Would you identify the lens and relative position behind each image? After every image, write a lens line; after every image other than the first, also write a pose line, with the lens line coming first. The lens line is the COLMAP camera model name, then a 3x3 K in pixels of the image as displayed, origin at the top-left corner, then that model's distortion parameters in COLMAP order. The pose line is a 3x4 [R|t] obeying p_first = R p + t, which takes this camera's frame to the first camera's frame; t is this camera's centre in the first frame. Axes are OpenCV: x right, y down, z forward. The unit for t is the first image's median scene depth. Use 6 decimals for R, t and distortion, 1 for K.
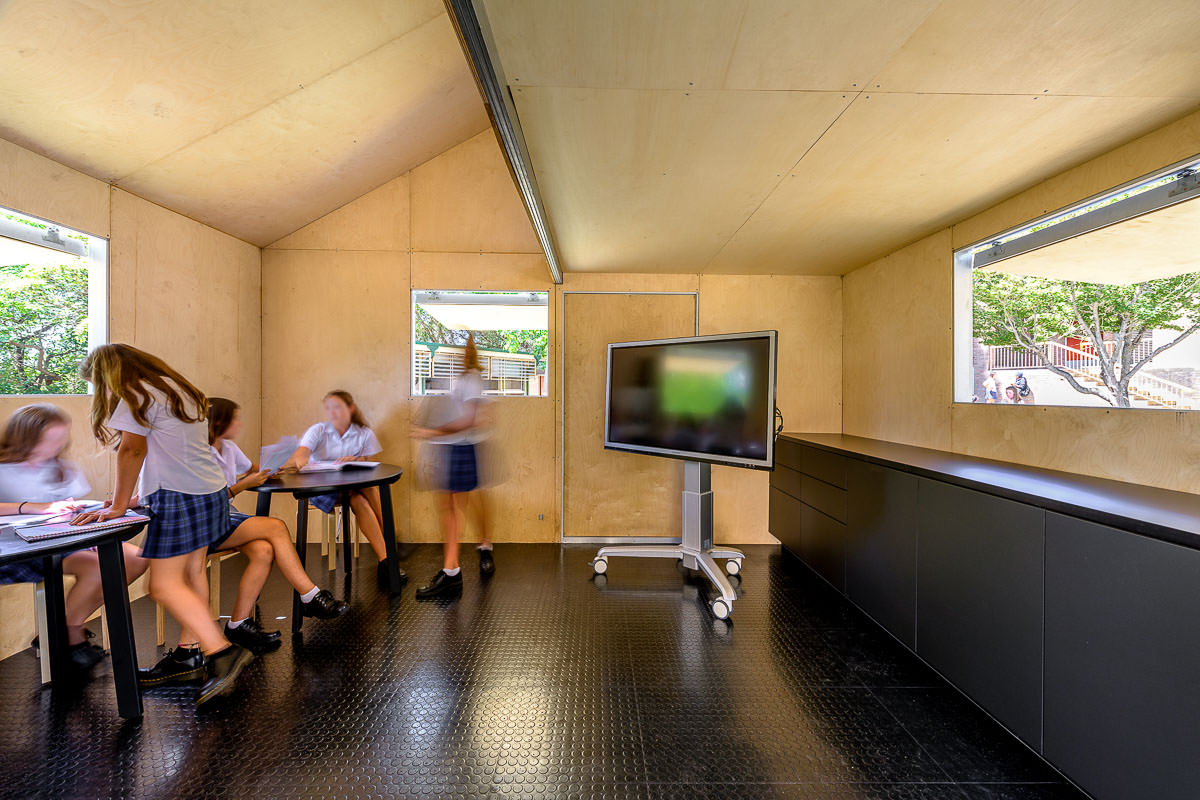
lens RADIAL K [[477.3, 0, 600.0], [0, 477.3, 400.0], [0, 0, 1]] dist [-0.001039, -0.000347]
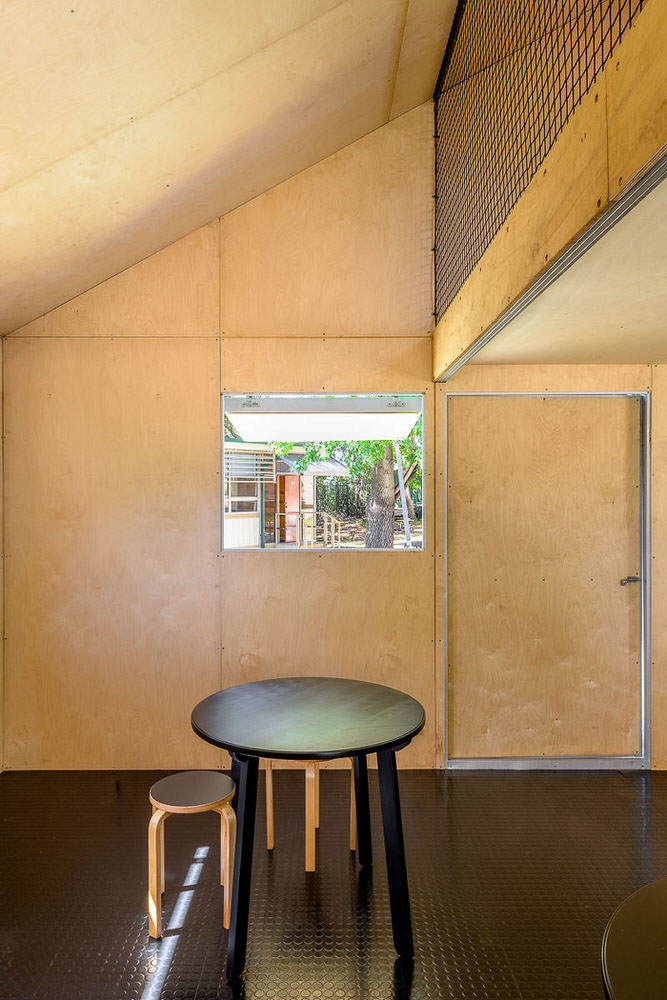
lens RADIAL K [[709.1, 0, 333.5], [0, 709.1, 500.0], [0, 0, 1]] dist [0.010493, 0.008480]
pose [[0.999794, -0.010336, -0.017453, -0.221346], [0.010287, 0.999943, -0.002872, -0.076594], [0.017482, 0.002692, 0.999844, -0.000351]]
